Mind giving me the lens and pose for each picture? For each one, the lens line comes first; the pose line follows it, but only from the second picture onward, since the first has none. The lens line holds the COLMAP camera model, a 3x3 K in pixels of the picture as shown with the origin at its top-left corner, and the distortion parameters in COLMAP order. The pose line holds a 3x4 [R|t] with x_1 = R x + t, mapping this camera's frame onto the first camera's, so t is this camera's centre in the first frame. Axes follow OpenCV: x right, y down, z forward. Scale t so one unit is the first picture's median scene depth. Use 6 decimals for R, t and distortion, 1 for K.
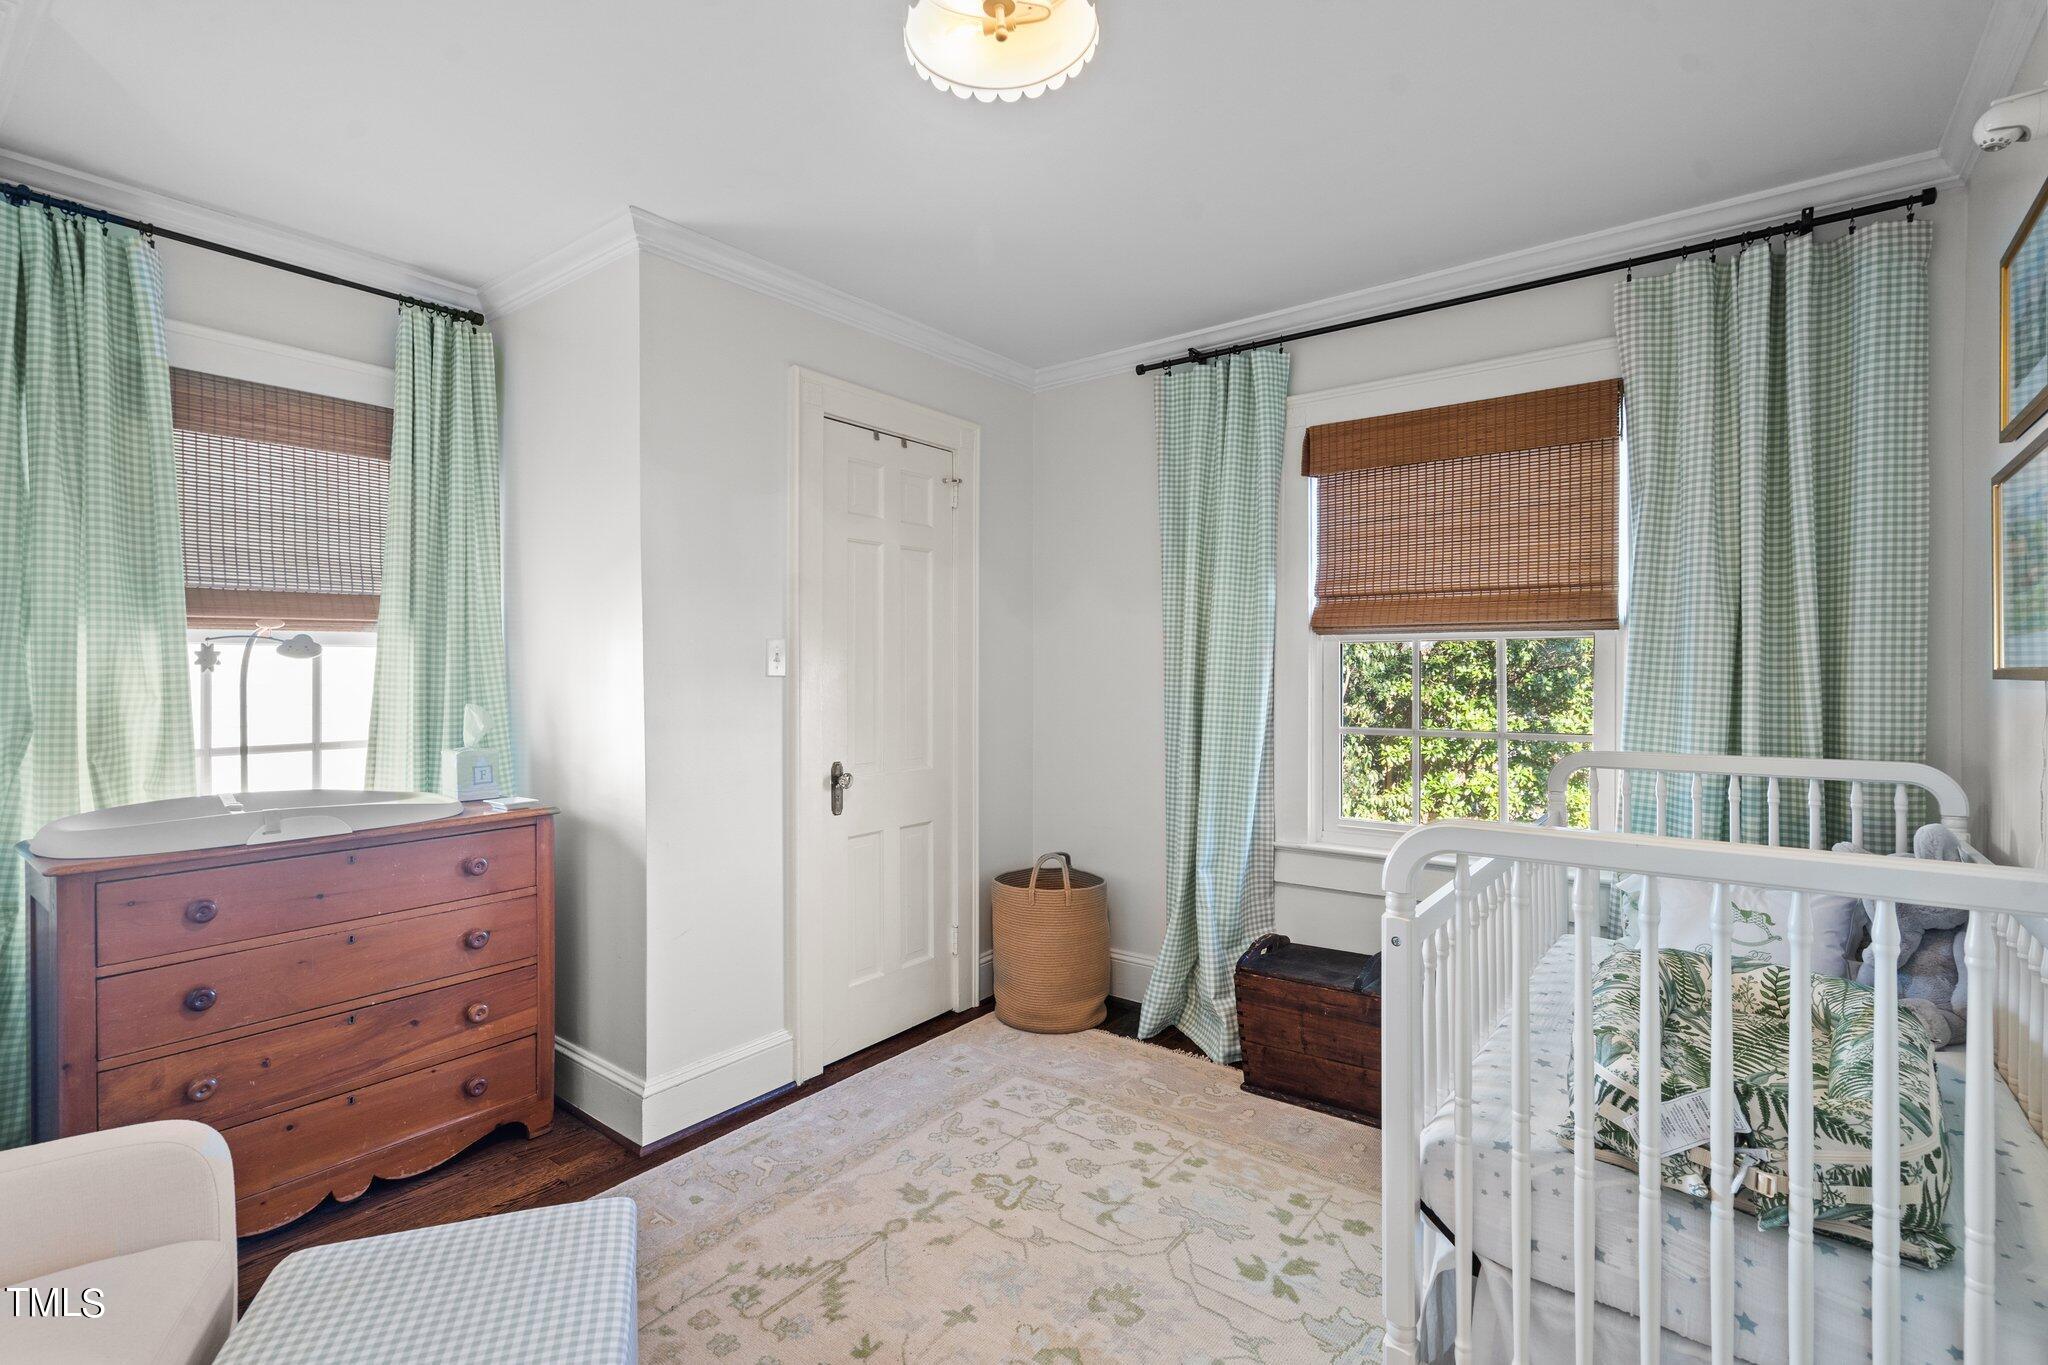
lens RADIAL K [[934.2, 0, 1026.2], [0, 934.2, 678.1], [0, 0, 1]] dist [-0.005777, 0.003273]
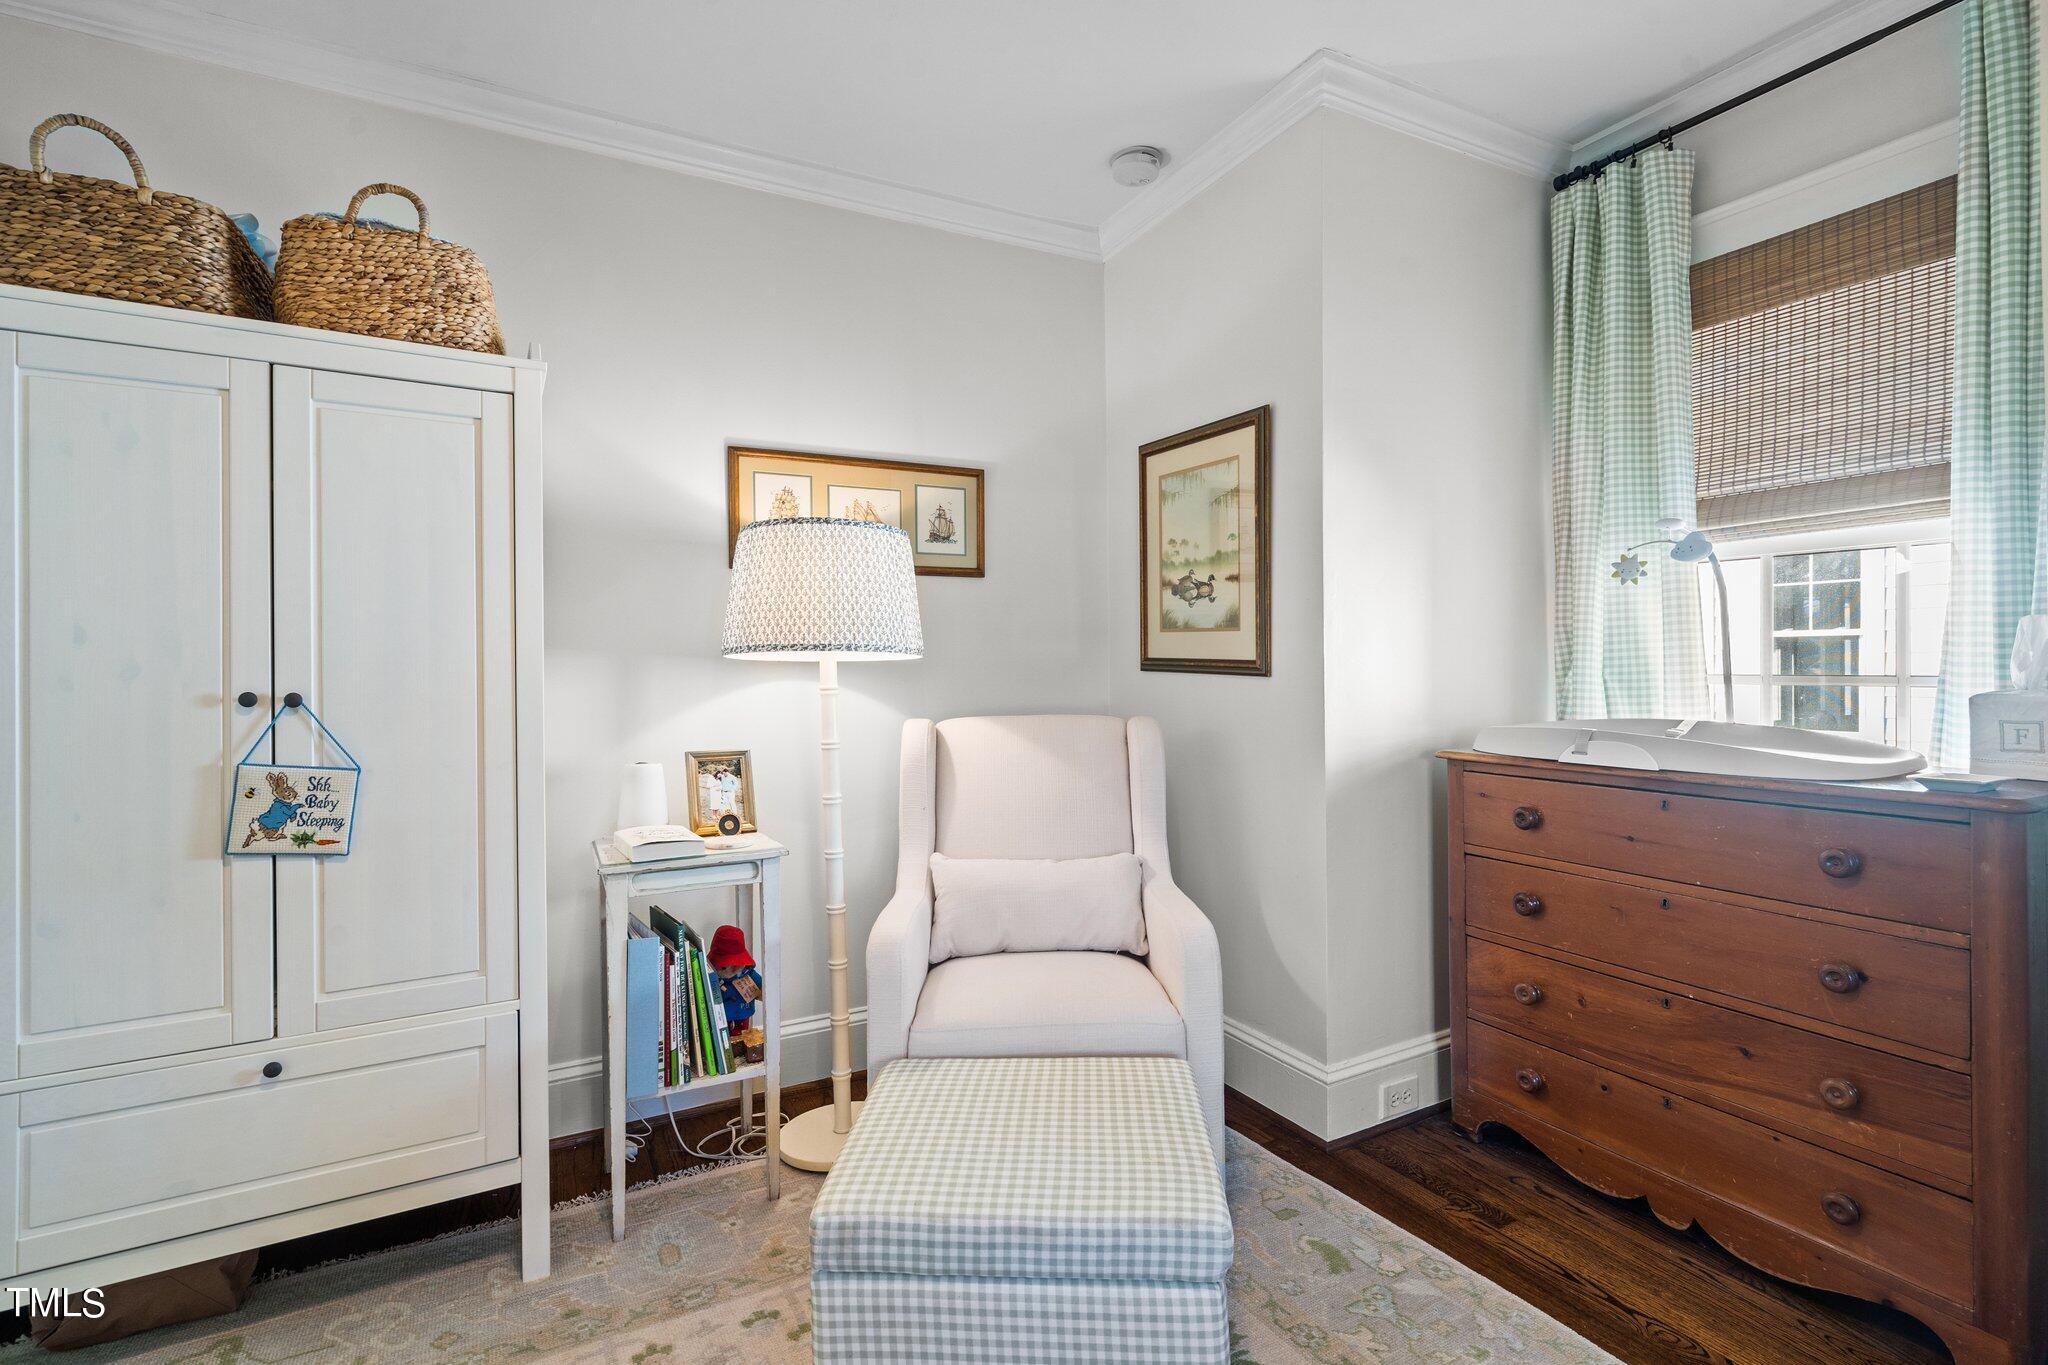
lens RADIAL K [[934.2, 0, 1021.6], [0, 934.2, 665.3], [0, 0, 1]] dist [-0.005777, 0.003273]
pose [[-0.395519, 0.009147, -0.918412, 0.227766], [-0.001325, 0.999944, 0.010529, 0.063536], [0.918457, 0.005381, -0.395485, 0.773434]]
